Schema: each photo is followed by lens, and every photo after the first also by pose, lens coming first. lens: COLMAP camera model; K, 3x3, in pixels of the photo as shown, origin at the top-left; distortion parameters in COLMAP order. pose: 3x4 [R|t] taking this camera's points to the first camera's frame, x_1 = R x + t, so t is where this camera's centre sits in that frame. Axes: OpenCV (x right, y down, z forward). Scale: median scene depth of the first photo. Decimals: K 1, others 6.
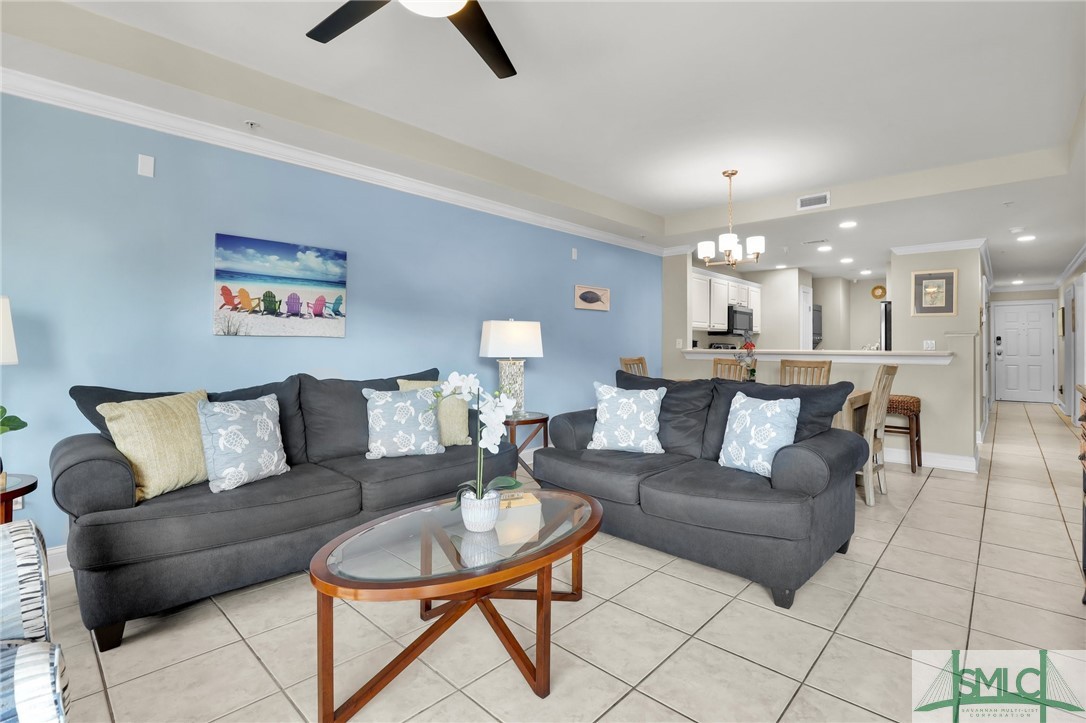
lens RADIAL K [[502.3, 0, 550.4], [0, 502.3, 341.1], [0, 0, 1]] dist [-0.036422, 0.003691]
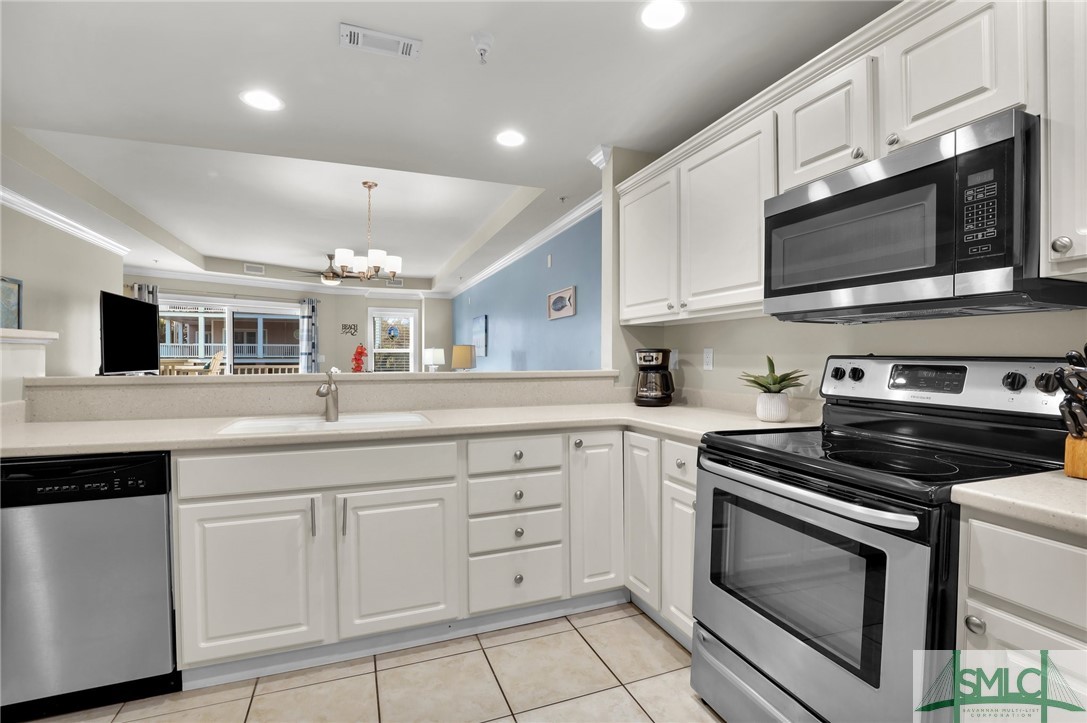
lens RADIAL K [[502.8, 0, 546.3], [0, 502.8, 358.5], [0, 0, 1]] dist [-0.036422, 0.003691]
pose [[-0.454581, 0.001618, -0.890704, 1.409024], [0.009328, 0.999952, -0.002944, 0.009650], [0.890657, -0.009647, -0.454574, 2.305646]]
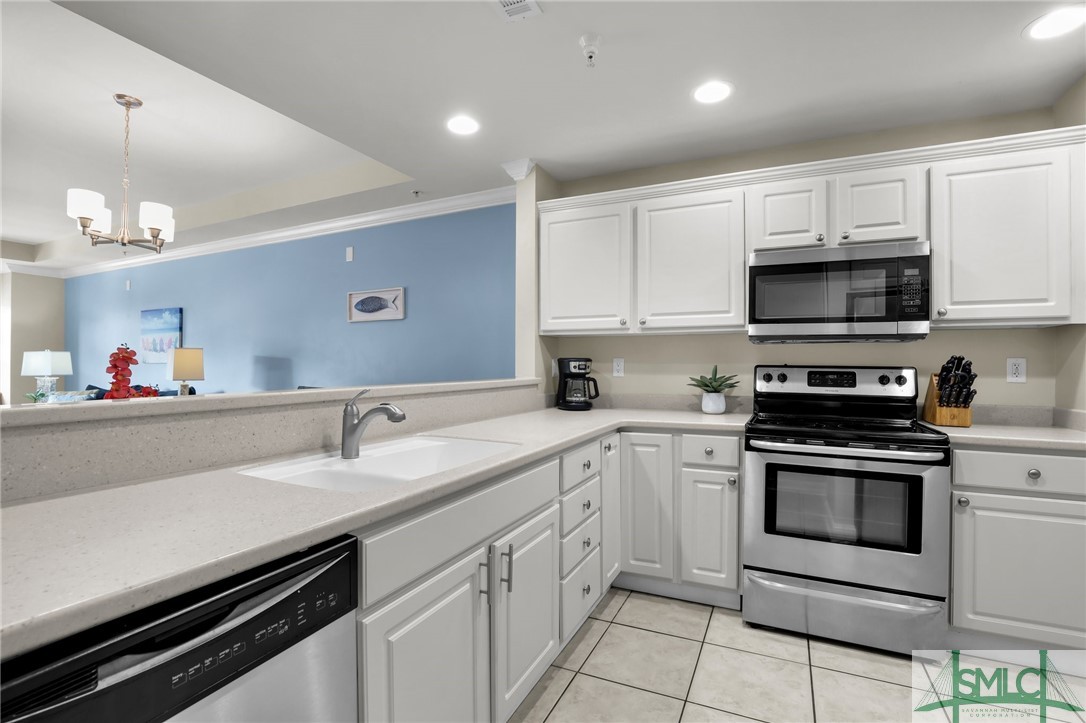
lens RADIAL K [[502.3, 0, 552.3], [0, 502.3, 359.4], [0, 0, 1]] dist [-0.036422, 0.003691]
pose [[0.287424, -0.008861, -0.957762, 1.453596], [0.009157, 0.999937, -0.006503, 0.000165], [0.957760, -0.006901, 0.287487, 1.769052]]
